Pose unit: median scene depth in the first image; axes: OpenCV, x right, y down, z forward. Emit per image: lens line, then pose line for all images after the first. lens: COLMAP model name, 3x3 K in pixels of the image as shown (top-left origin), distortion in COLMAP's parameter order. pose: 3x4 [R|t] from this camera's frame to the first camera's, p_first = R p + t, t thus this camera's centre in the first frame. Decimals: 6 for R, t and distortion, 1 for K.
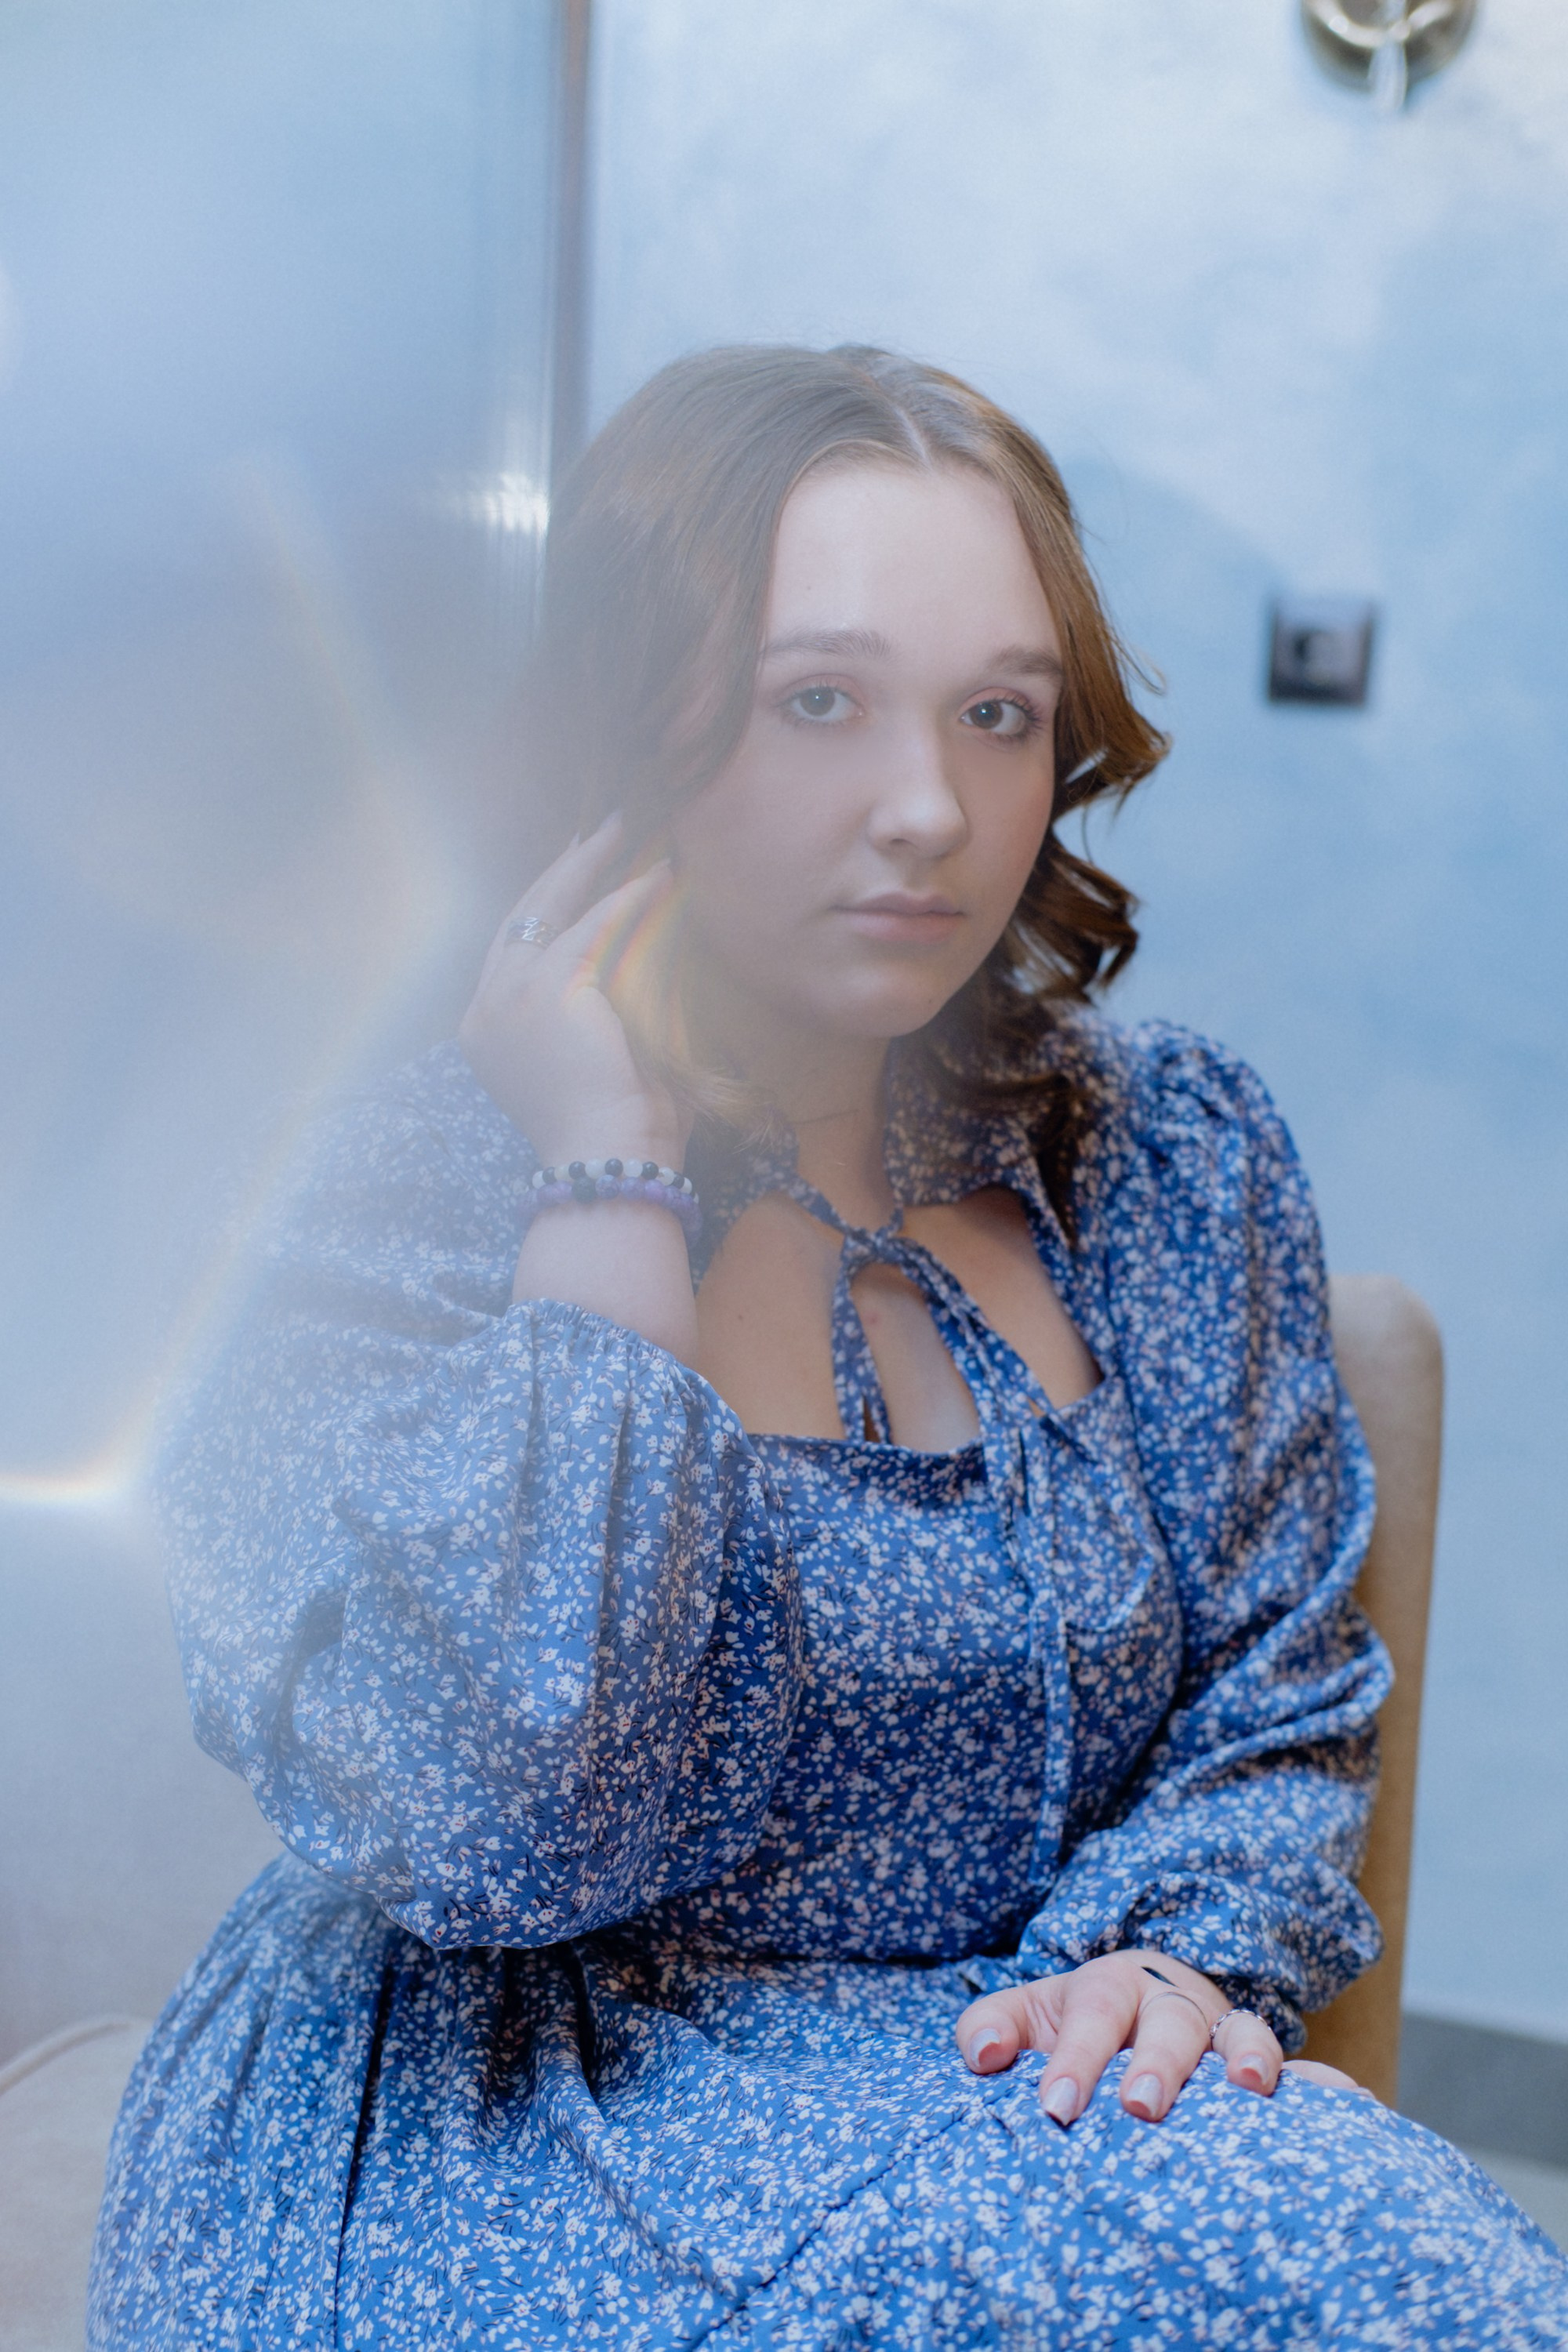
lens RADIAL K [[3560.3, 0, 784.0], [0, 3560.3, 1176.0], [0, 0, 1]] dist [-0.015847, 0.010283]
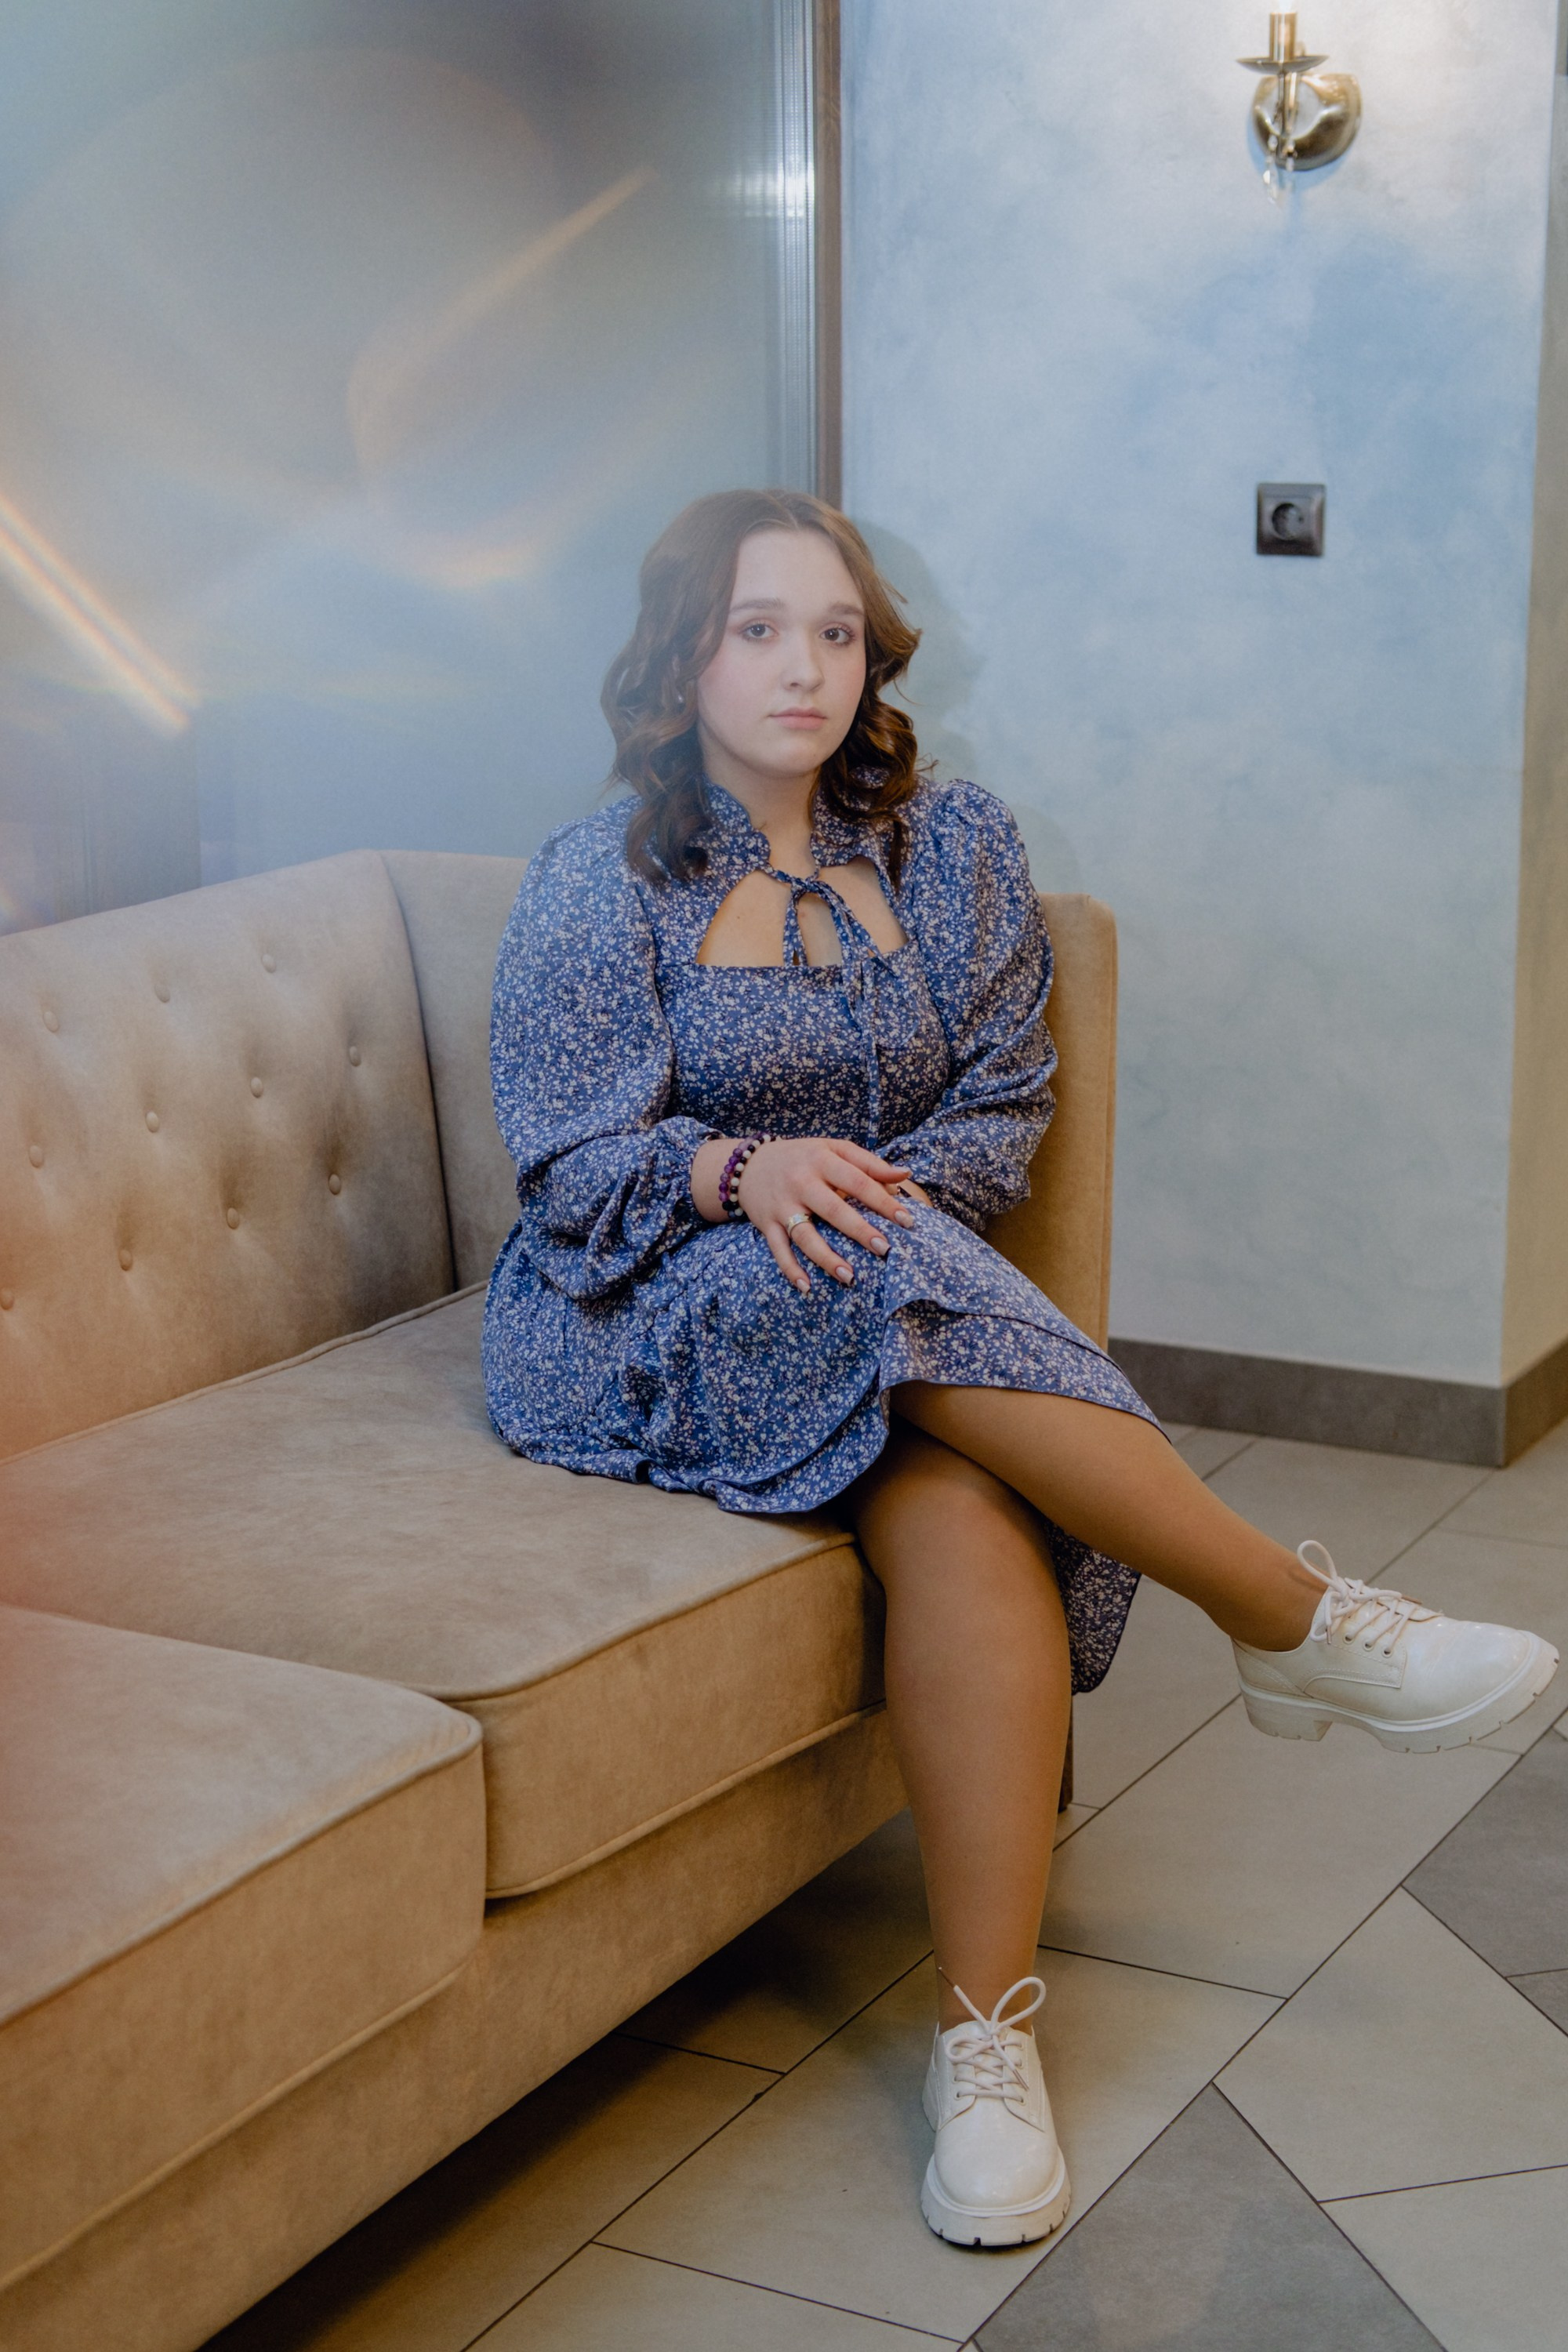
lens RADIAL K [[3688.6, 0, 784.0], [0, 3688.6, 1176.0], [0, 0, 1]] dist [-1.390148, 8.260358]
pose [[0.987203, -0.012537, -0.158974, 0.382651], [0.027110, 0.995587, 0.089838, -0.004814], [0.157146, -0.092998, 0.983187, -1.305288]]
